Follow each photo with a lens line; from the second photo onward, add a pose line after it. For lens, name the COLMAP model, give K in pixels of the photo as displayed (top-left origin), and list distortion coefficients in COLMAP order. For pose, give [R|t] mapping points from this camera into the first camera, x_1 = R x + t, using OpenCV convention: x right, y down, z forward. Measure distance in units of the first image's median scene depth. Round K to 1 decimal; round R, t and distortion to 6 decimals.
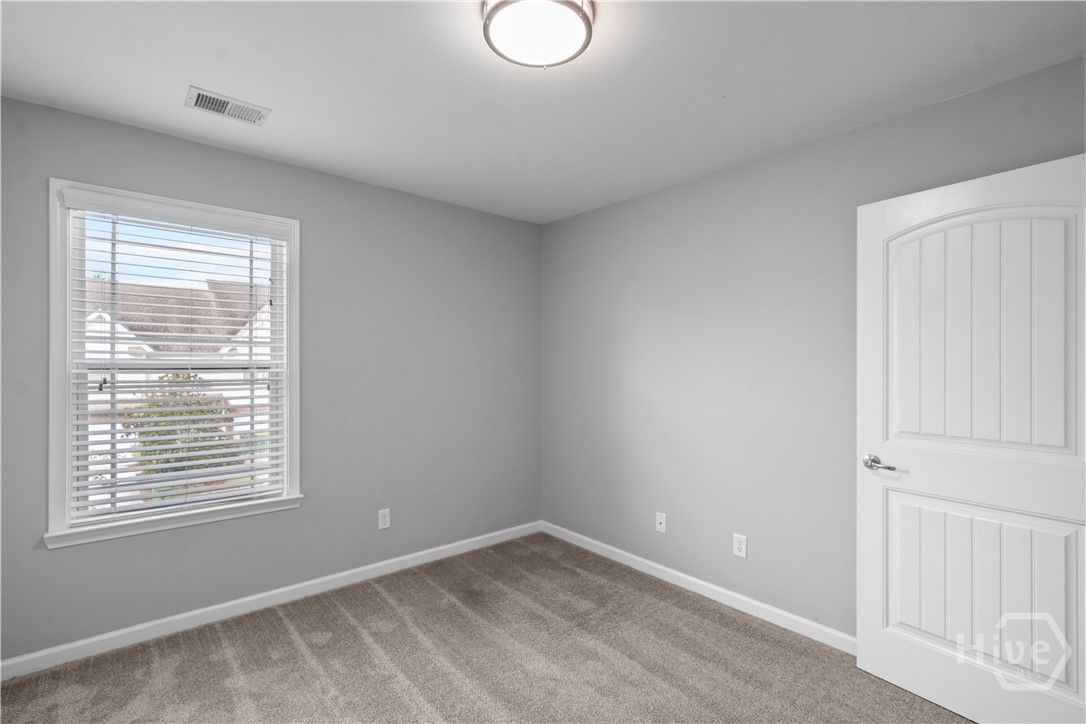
lens RADIAL K [[494.7, 0, 543.0], [0, 494.7, 362.0], [0, 0, 1]] dist [0.001101, 0.000284]
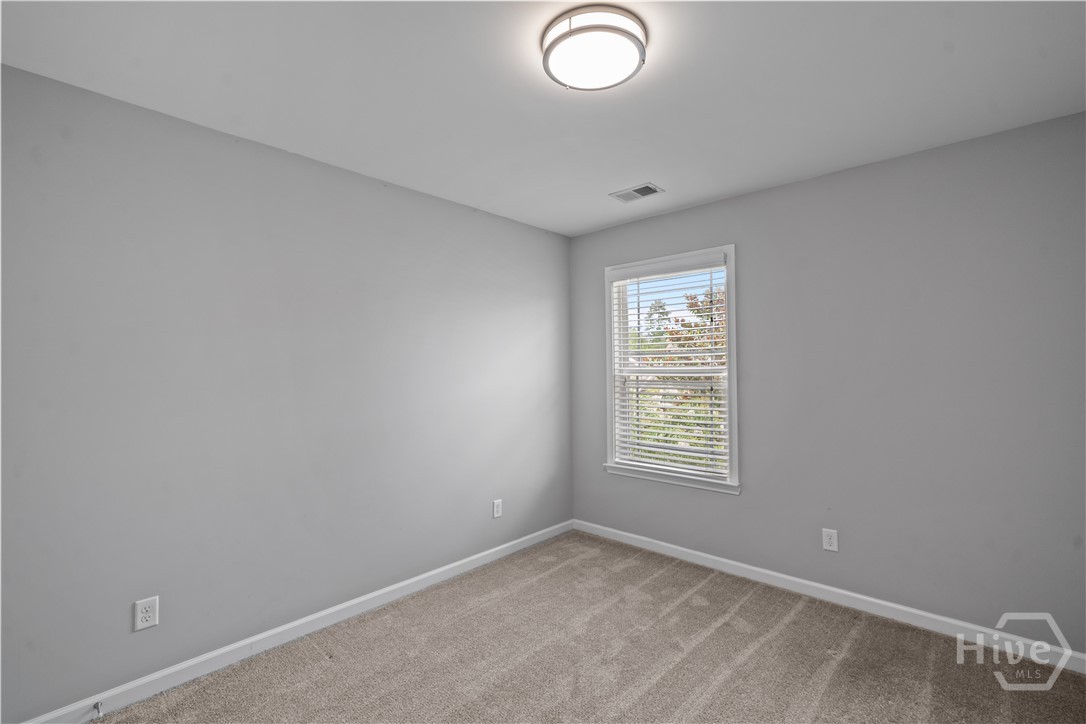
lens RADIAL K [[494.7, 0, 543.0], [0, 494.7, 362.0], [0, 0, 1]] dist [0.001101, 0.000284]
pose [[0.110626, -0.010489, -0.993807, 0.701982], [0.022621, 0.999712, -0.008033, -0.017900], [0.993605, -0.021593, 0.110832, 0.511894]]
